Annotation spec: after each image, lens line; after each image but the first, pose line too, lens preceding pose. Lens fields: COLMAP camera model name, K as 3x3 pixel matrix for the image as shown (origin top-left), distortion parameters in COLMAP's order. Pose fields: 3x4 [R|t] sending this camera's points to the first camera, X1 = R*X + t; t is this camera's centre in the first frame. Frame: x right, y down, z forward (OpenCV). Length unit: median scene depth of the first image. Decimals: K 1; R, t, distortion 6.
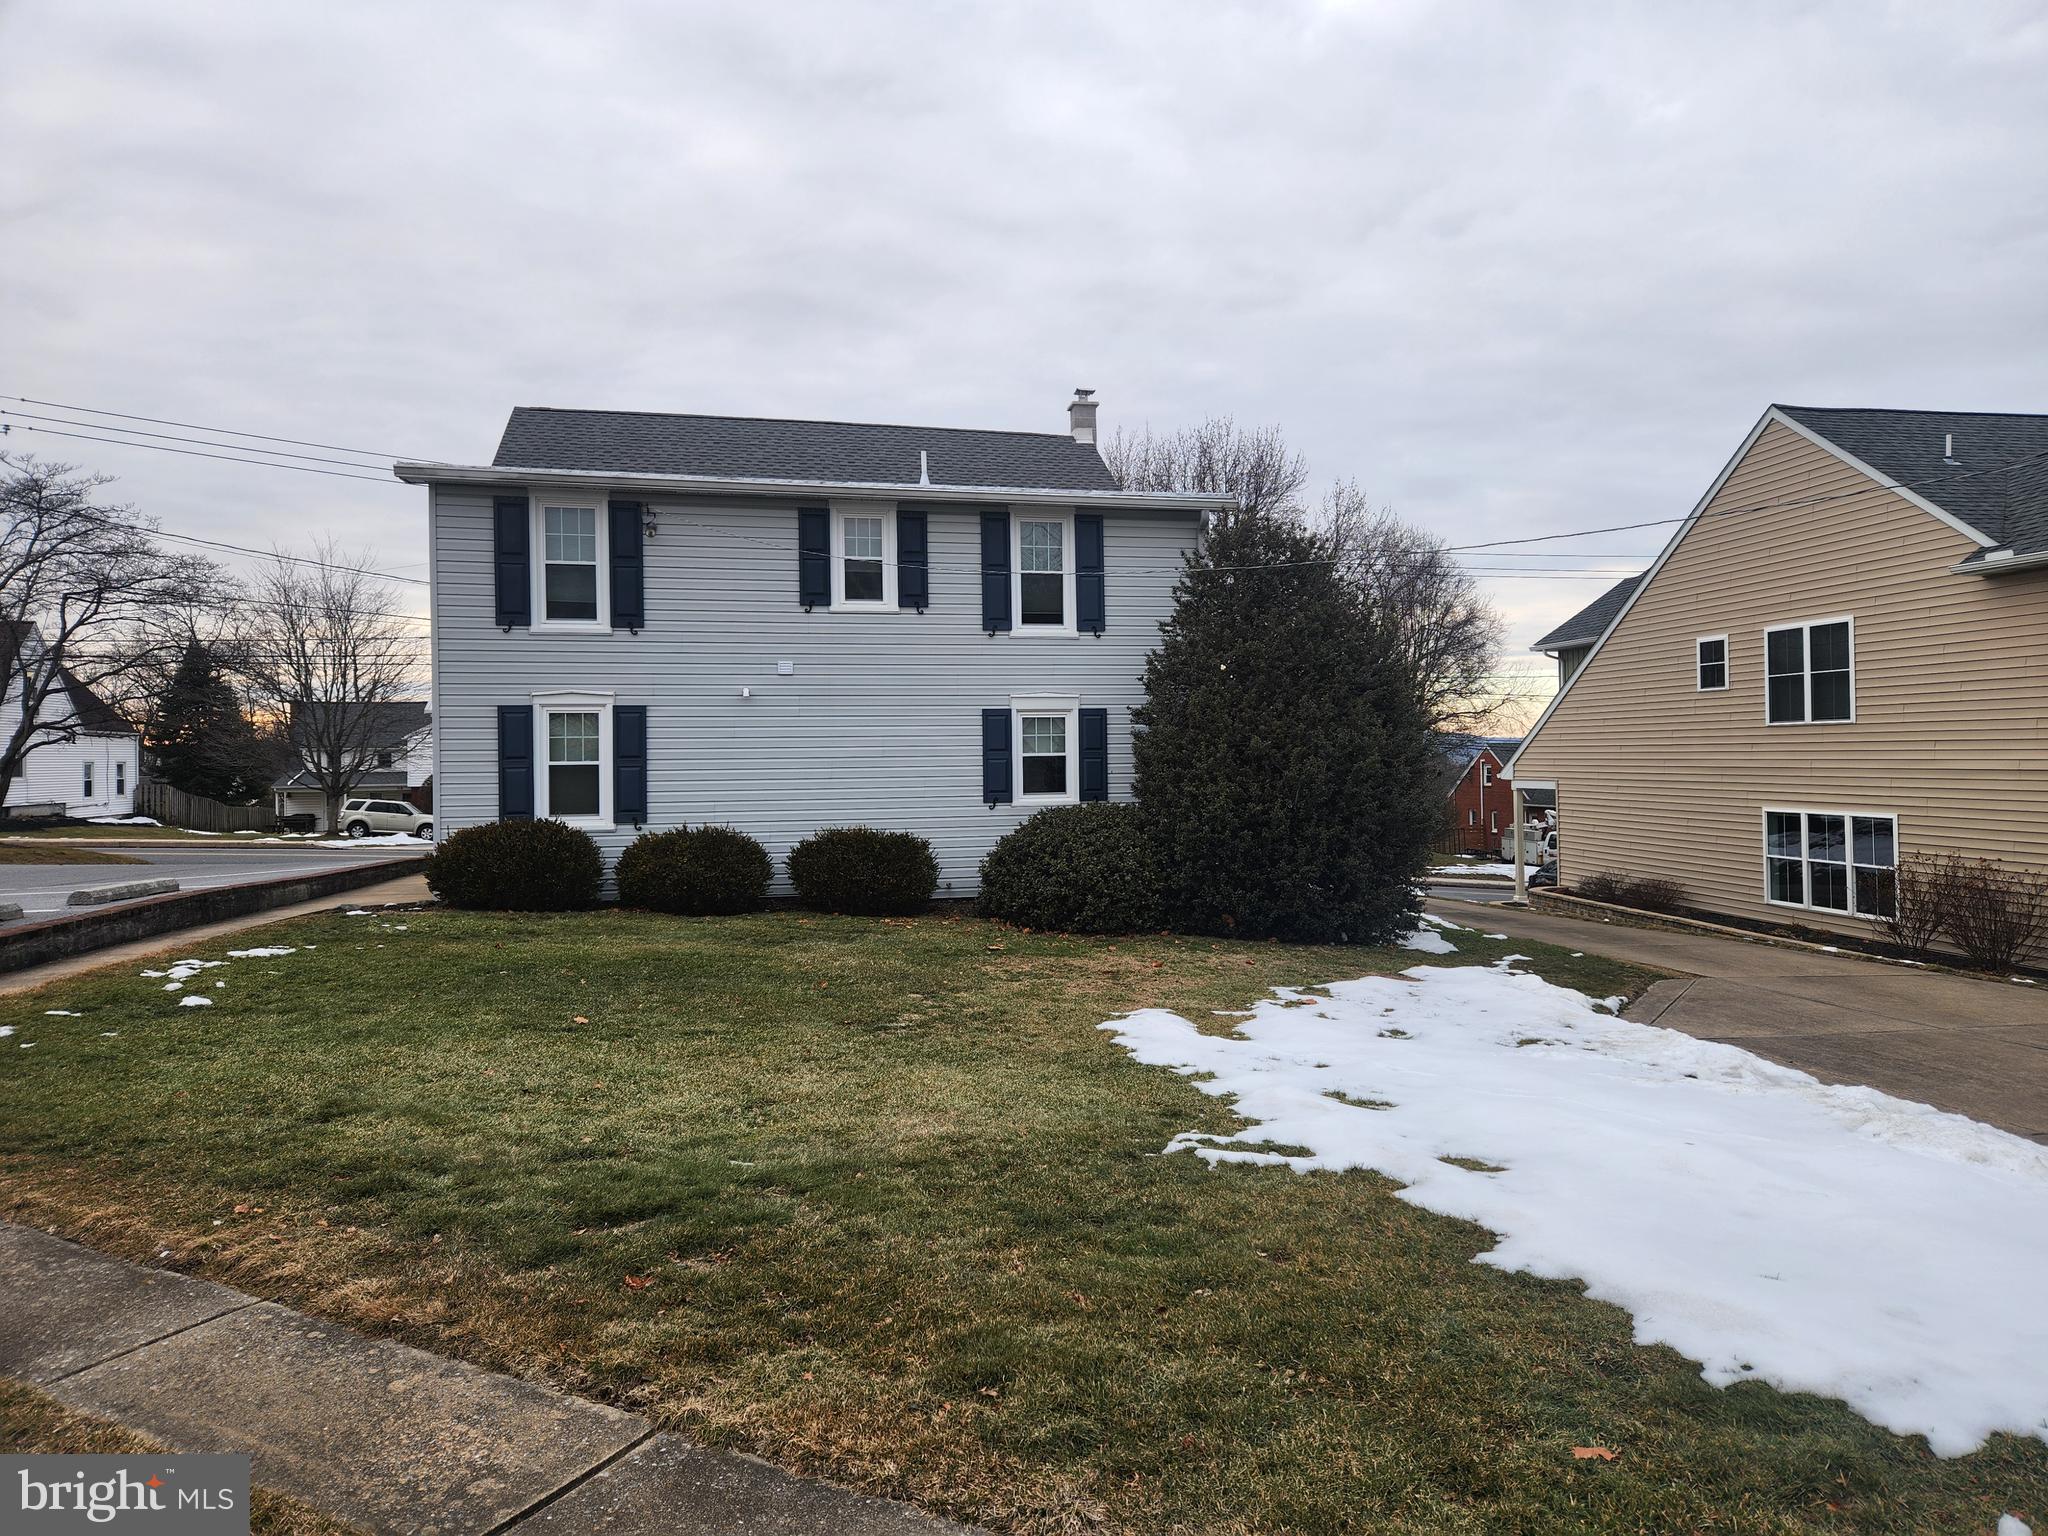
lens RADIAL K [[1326.7, 0, 1015.3], [0, 1326.7, 766.5], [0, 0, 1]] dist [0.011012, -0.006430]
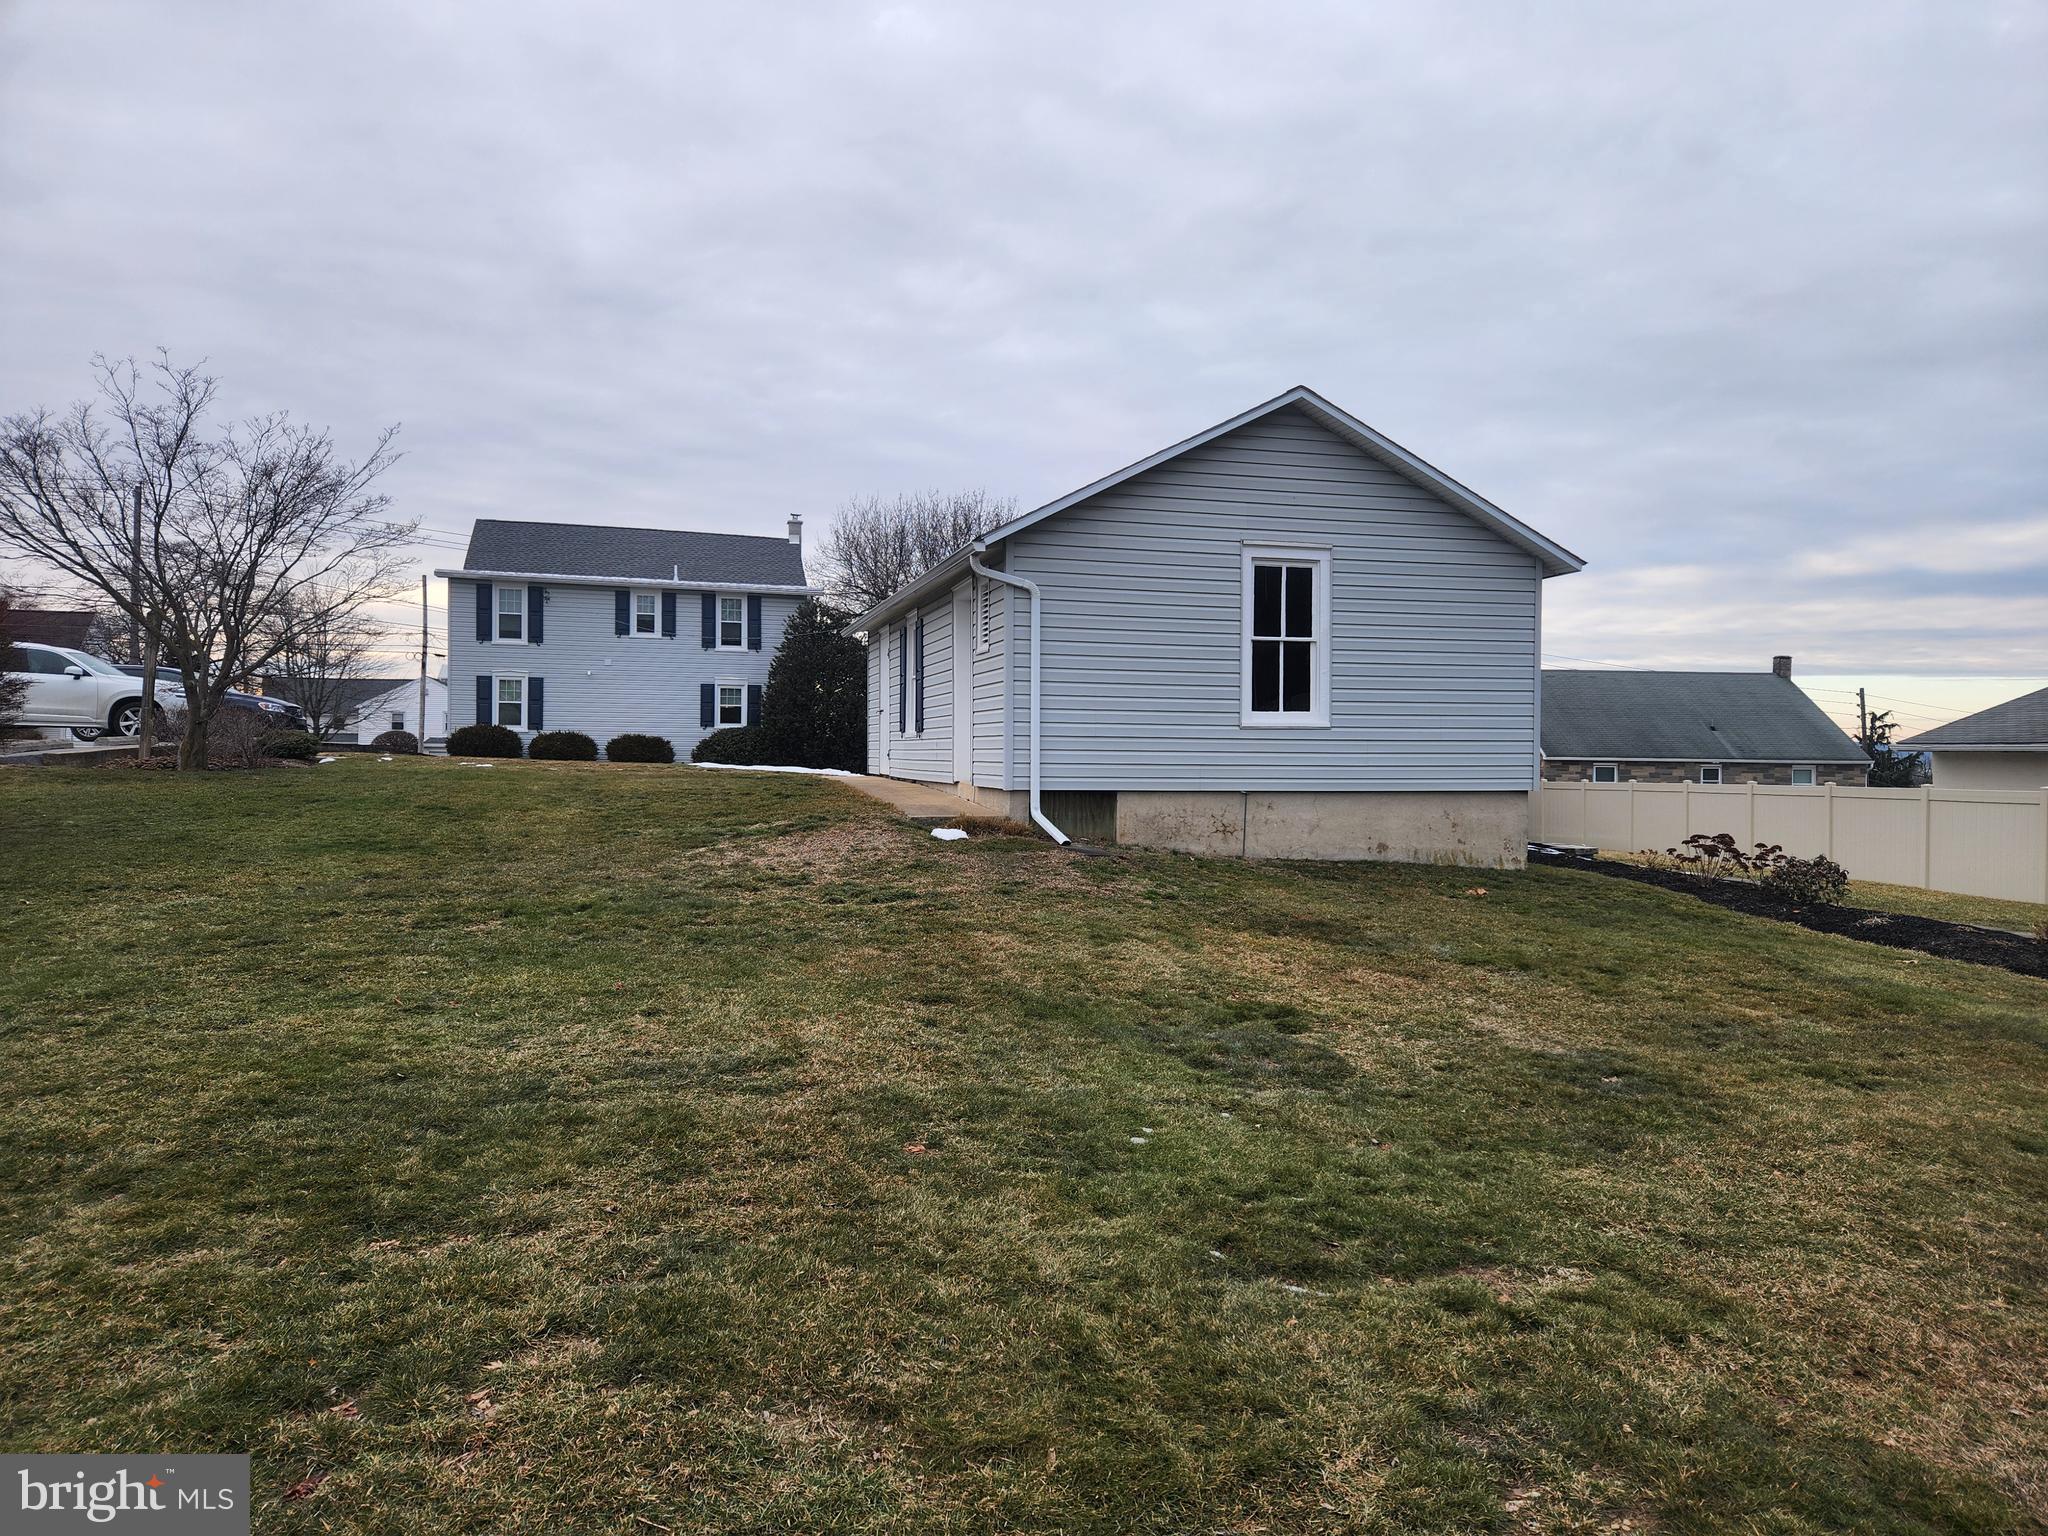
lens RADIAL K [[1326.7, 0, 1032.6], [0, 1326.7, 771.3], [0, 0, 1]] dist [0.011012, -0.006430]
pose [[0.997032, 0.022309, 0.073687, 0.373687], [-0.022628, 0.999738, 0.003492, 0.083553], [-0.073590, -0.005149, 0.997275, -1.264802]]
